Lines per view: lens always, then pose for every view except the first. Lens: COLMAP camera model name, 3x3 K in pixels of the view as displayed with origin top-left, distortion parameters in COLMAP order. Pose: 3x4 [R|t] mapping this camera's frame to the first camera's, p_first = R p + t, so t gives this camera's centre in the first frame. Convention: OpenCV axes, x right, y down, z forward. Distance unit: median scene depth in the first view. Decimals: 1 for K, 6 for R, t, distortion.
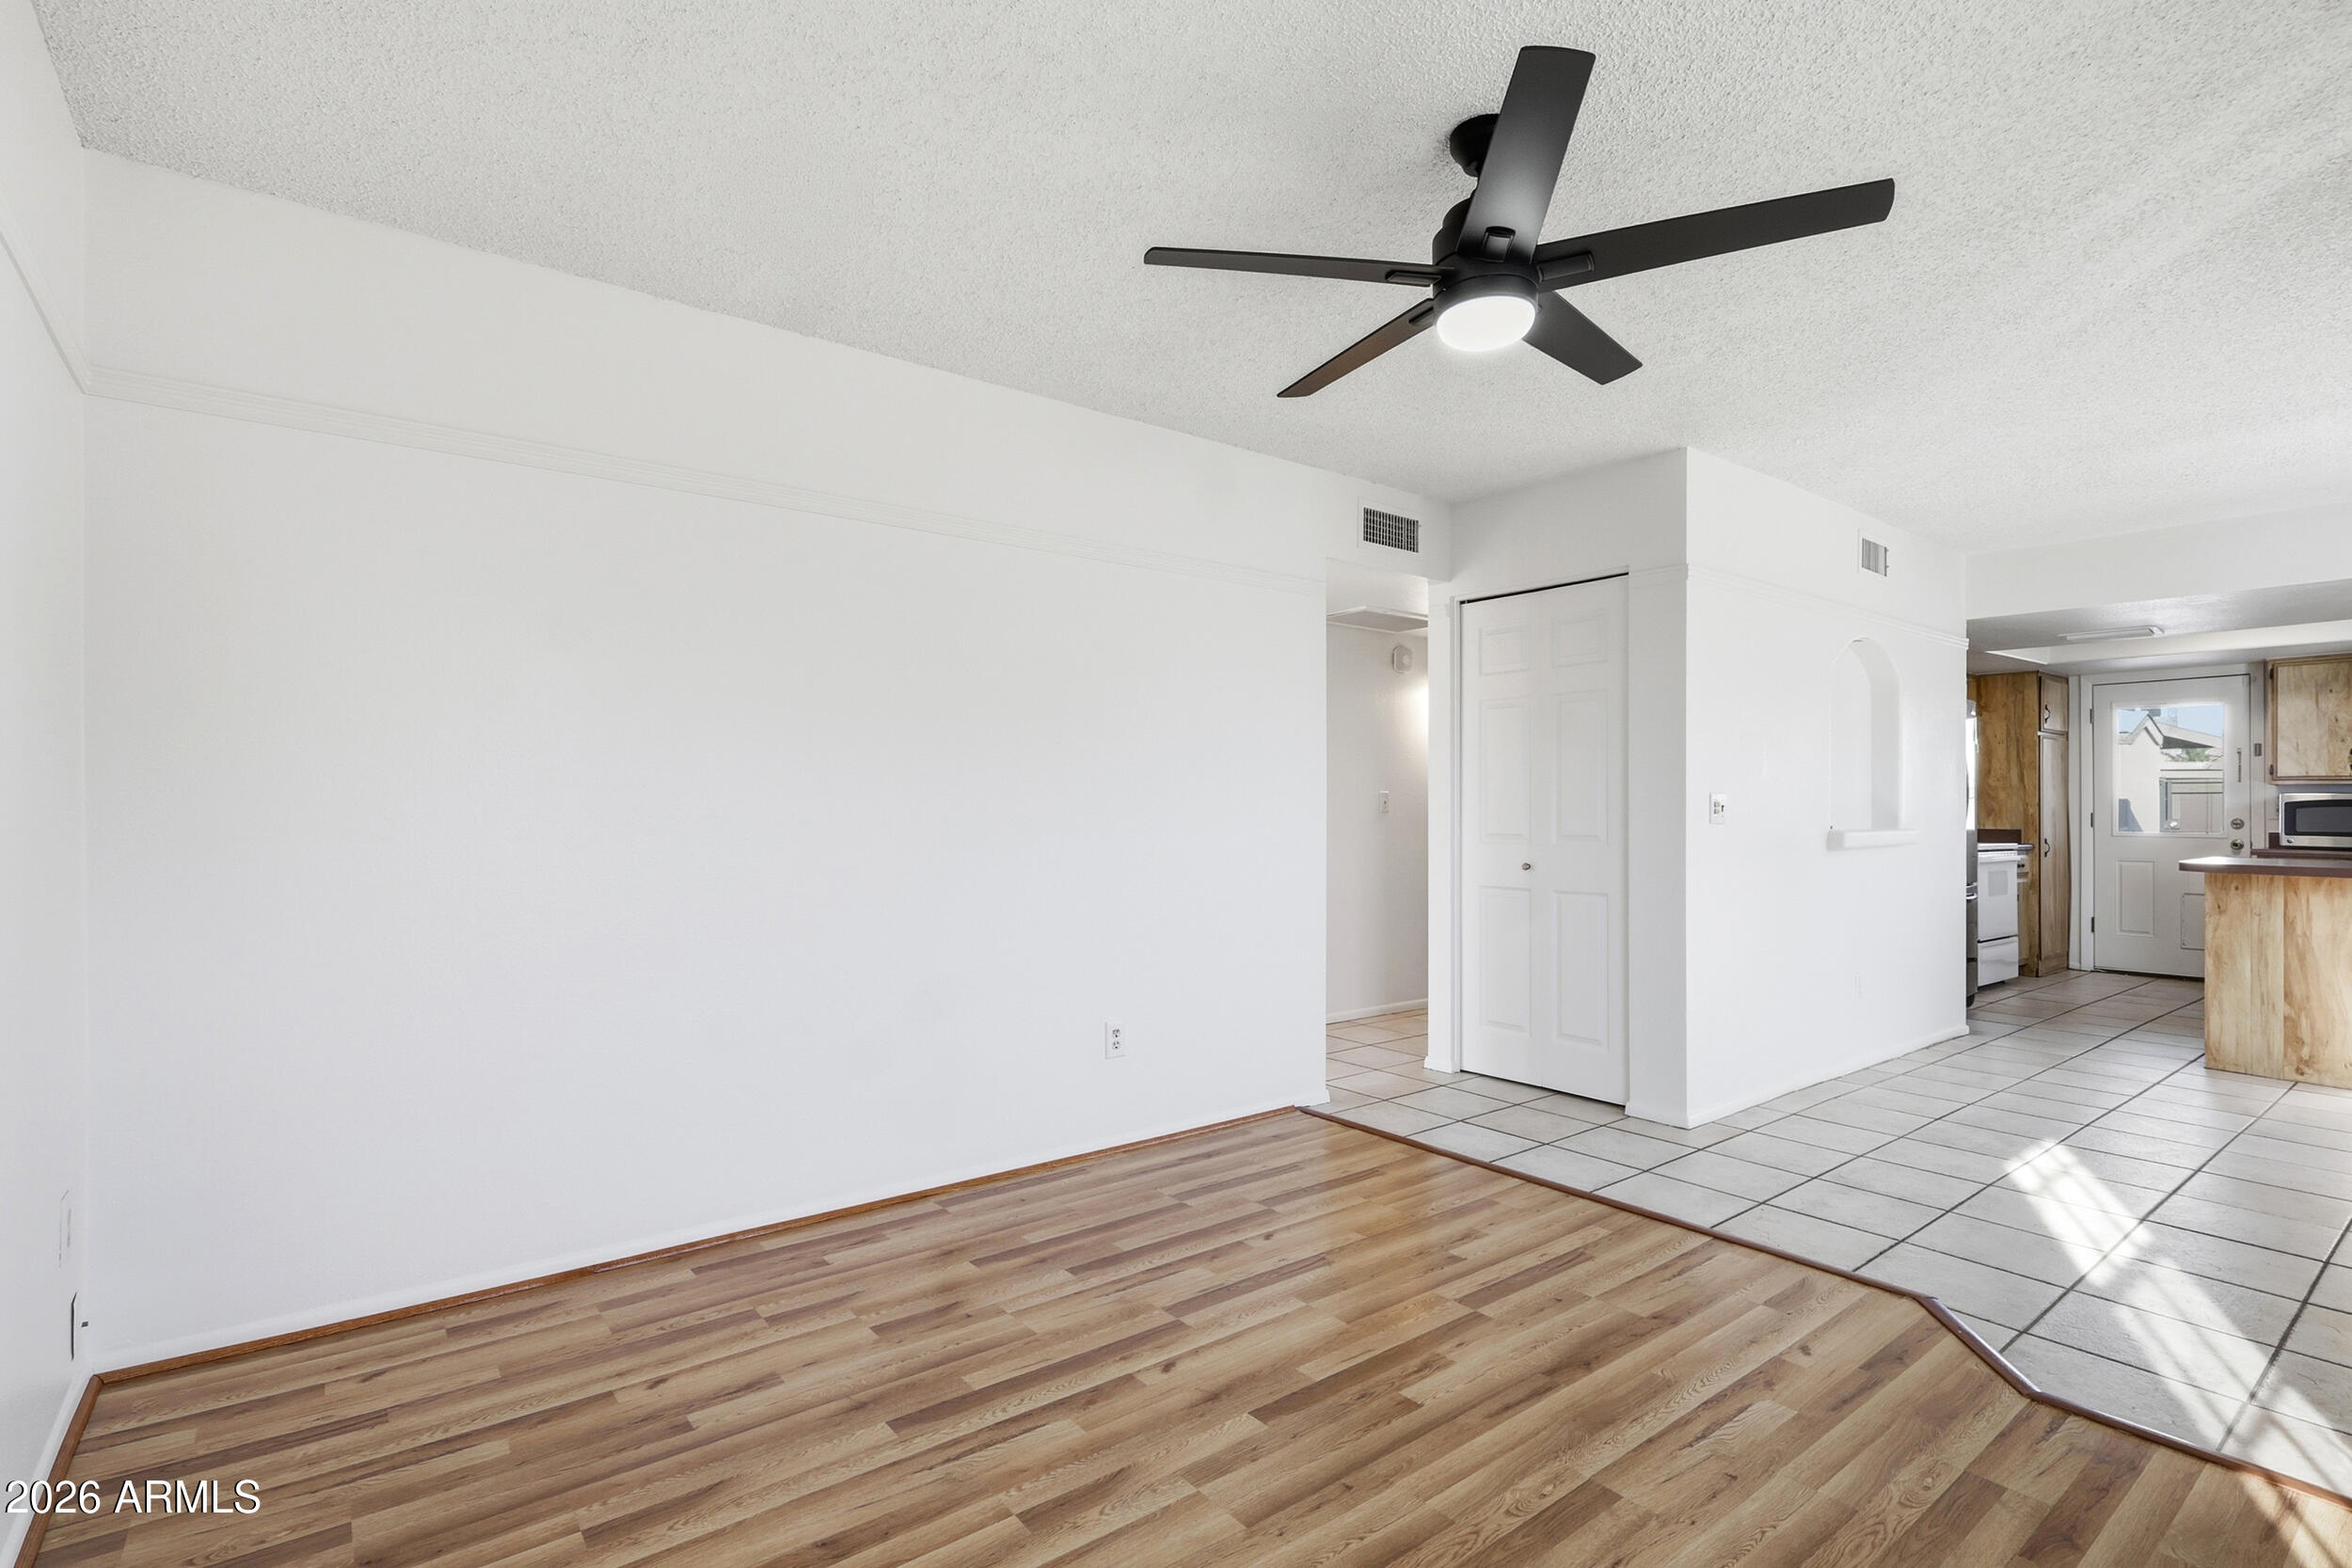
lens RADIAL K [[1098.2, 0, 1158.5], [0, 1098.2, 798.1], [0, 0, 1]] dist [0.001651, 0.001351]
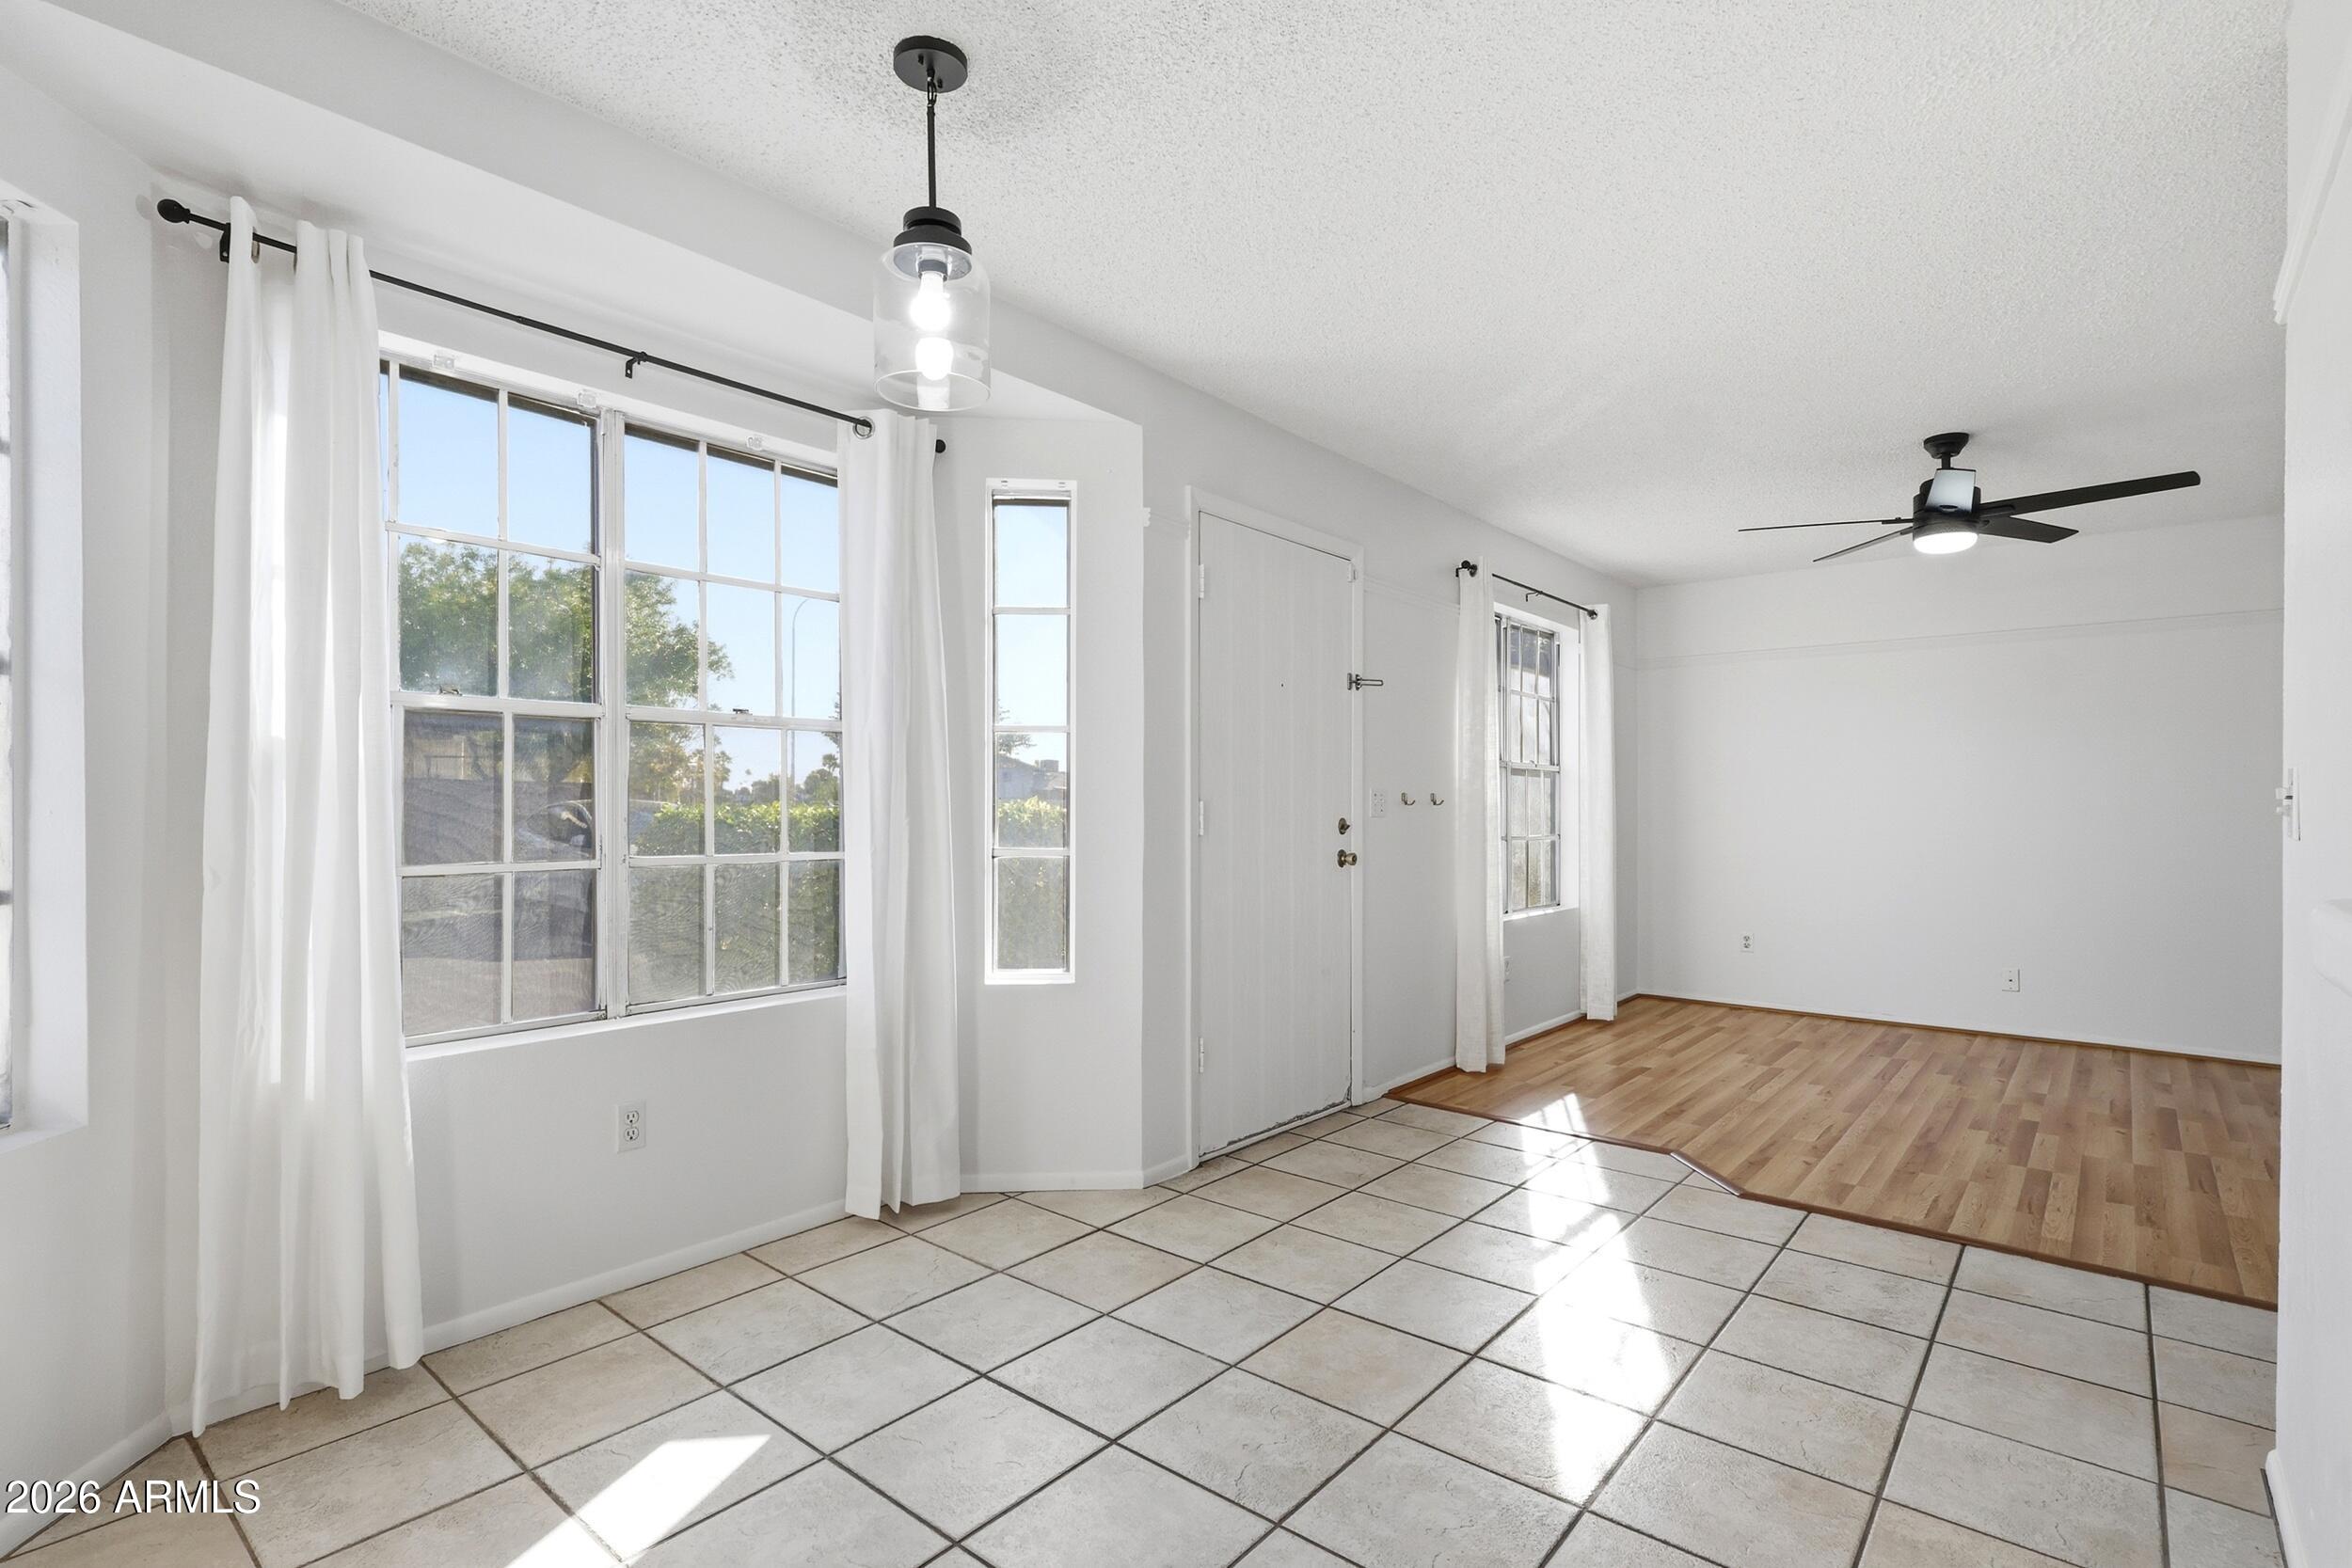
lens RADIAL K [[1109.5, 0, 1167.6], [0, 1109.5, 813.0], [0, 0, 1]] dist [0.001828, 0.000188]
pose [[-0.977635, -0.006593, -0.210204, 1.492383], [-0.006603, 0.999978, -0.000654, 0.026155], [0.210203, 0.000749, -0.977657, 1.944808]]
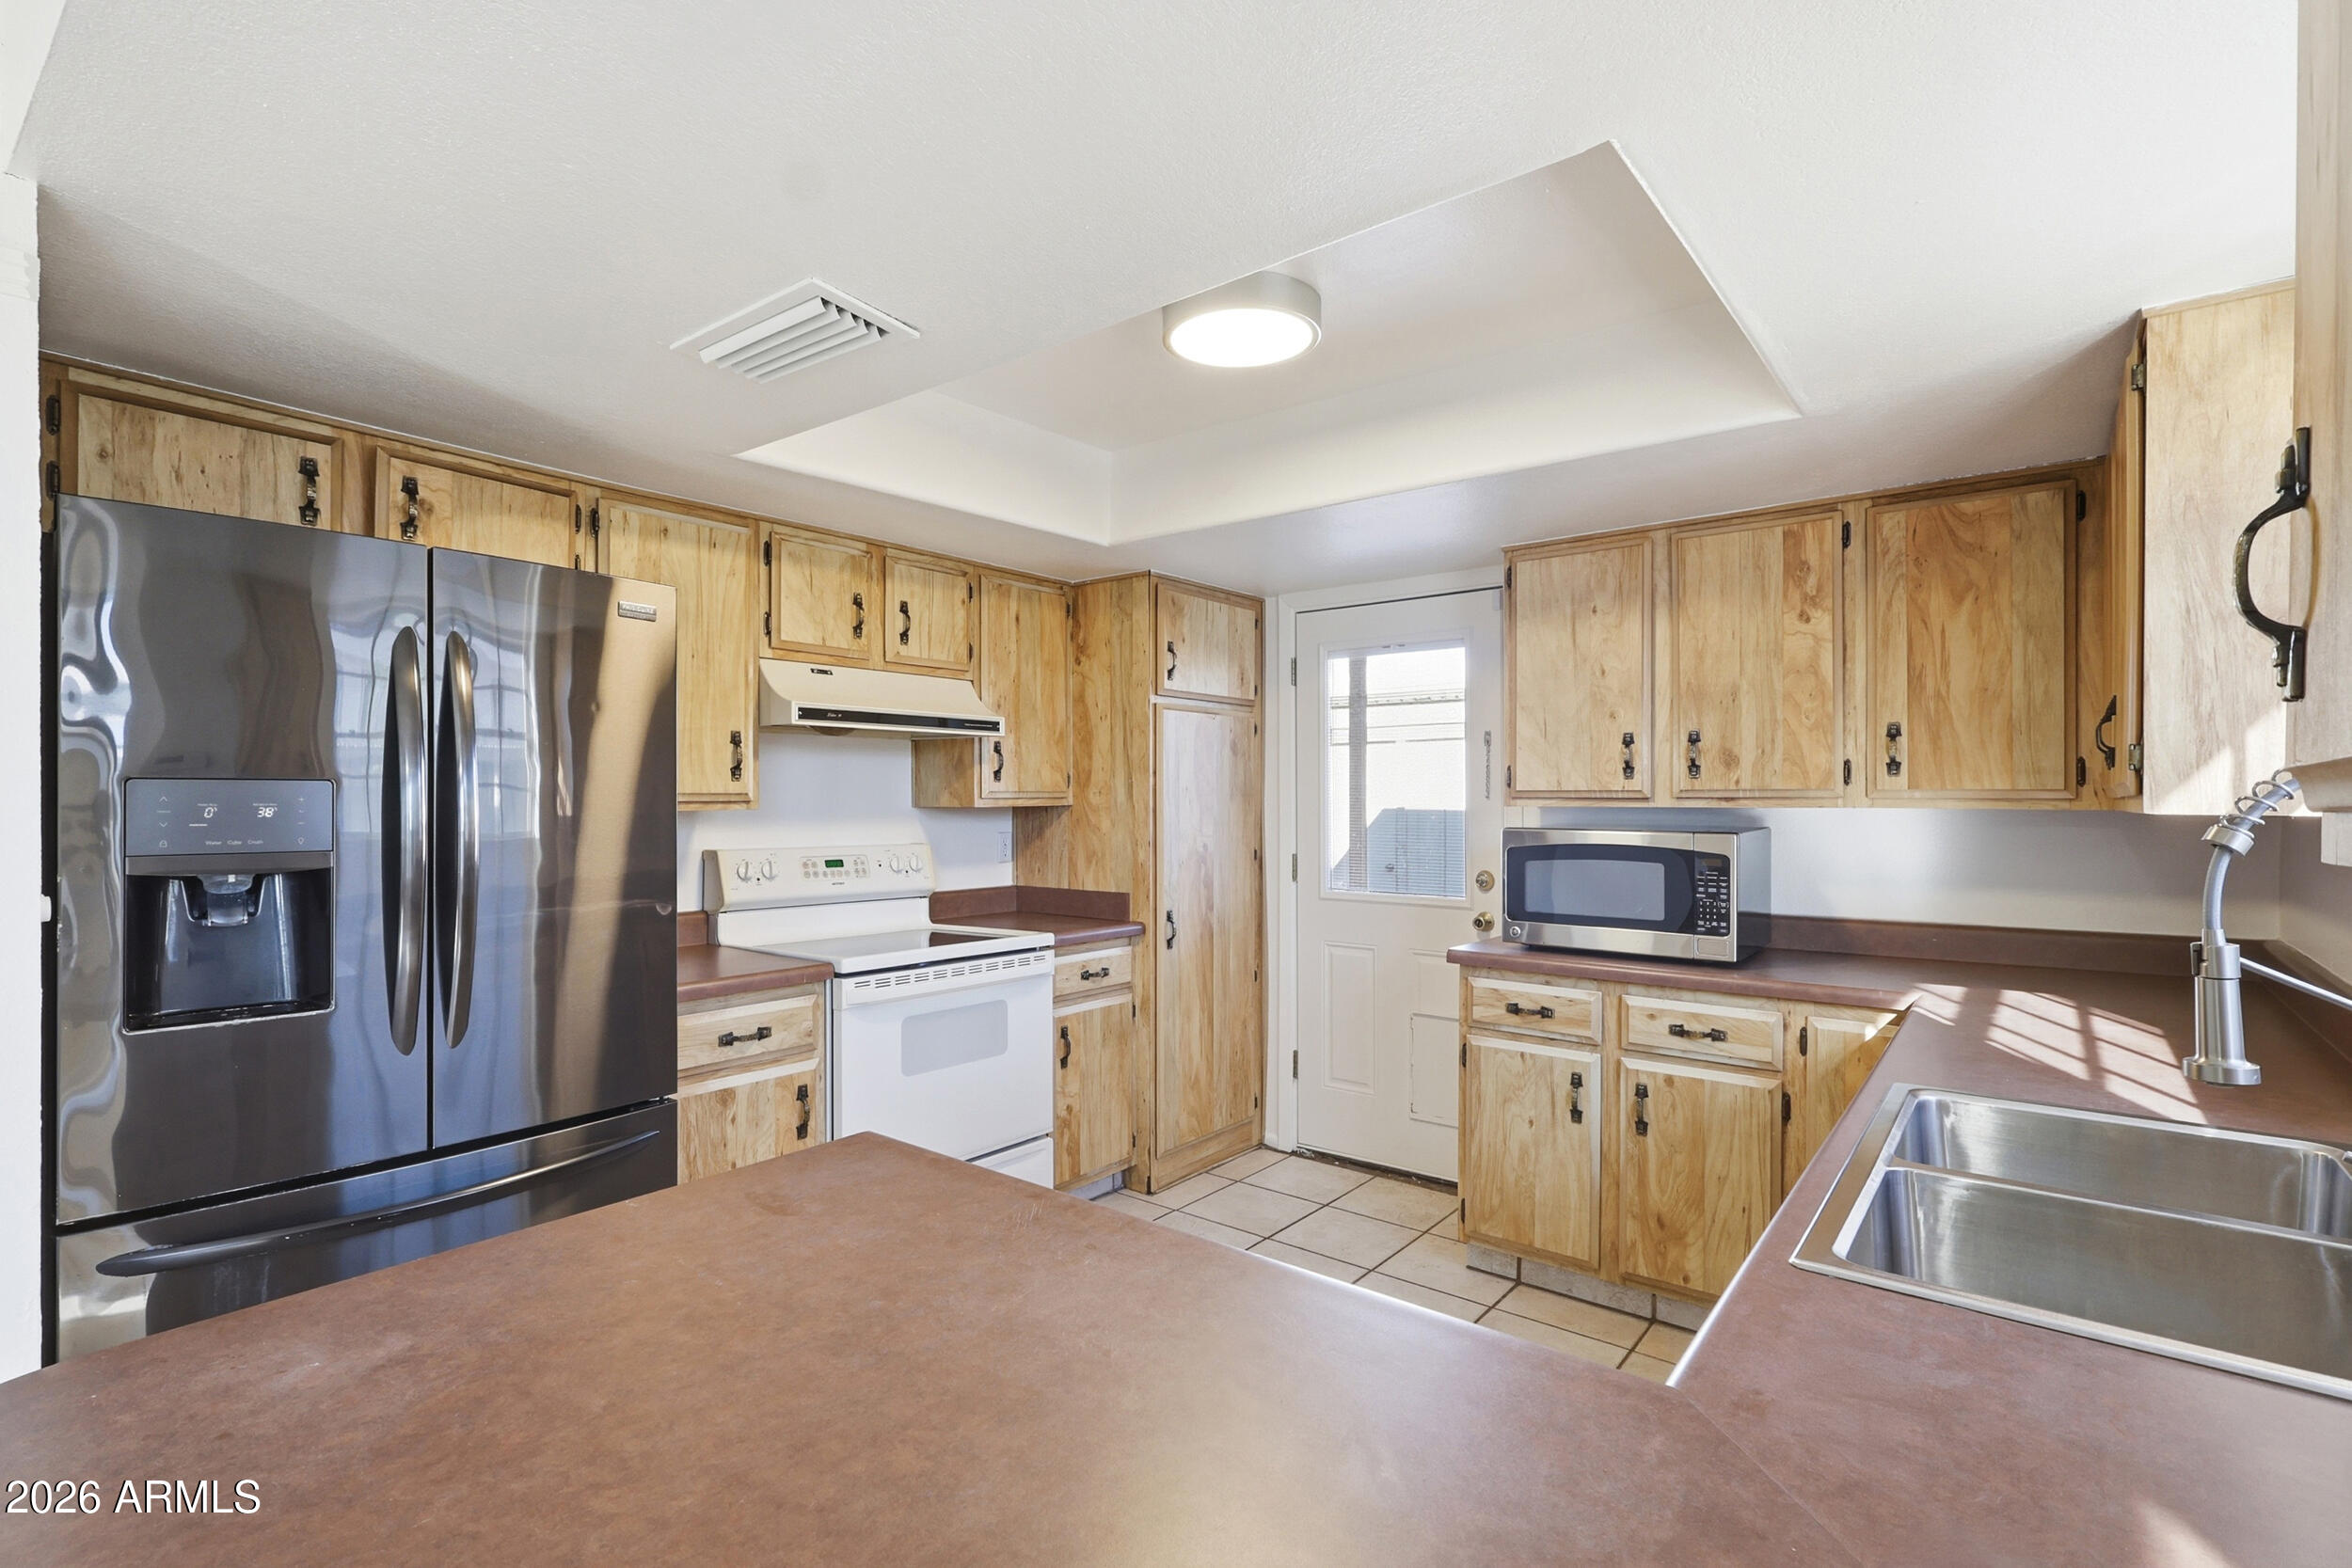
lens RADIAL K [[1098.2, 0, 1158.5], [0, 1098.2, 798.1], [0, 0, 1]] dist [0.001651, 0.001351]
pose [[0.972379, -0.003521, 0.233381, 1.894260], [0.002301, 0.999982, 0.005500, -0.047507], [-0.233396, -0.004811, 0.972370, 1.436257]]
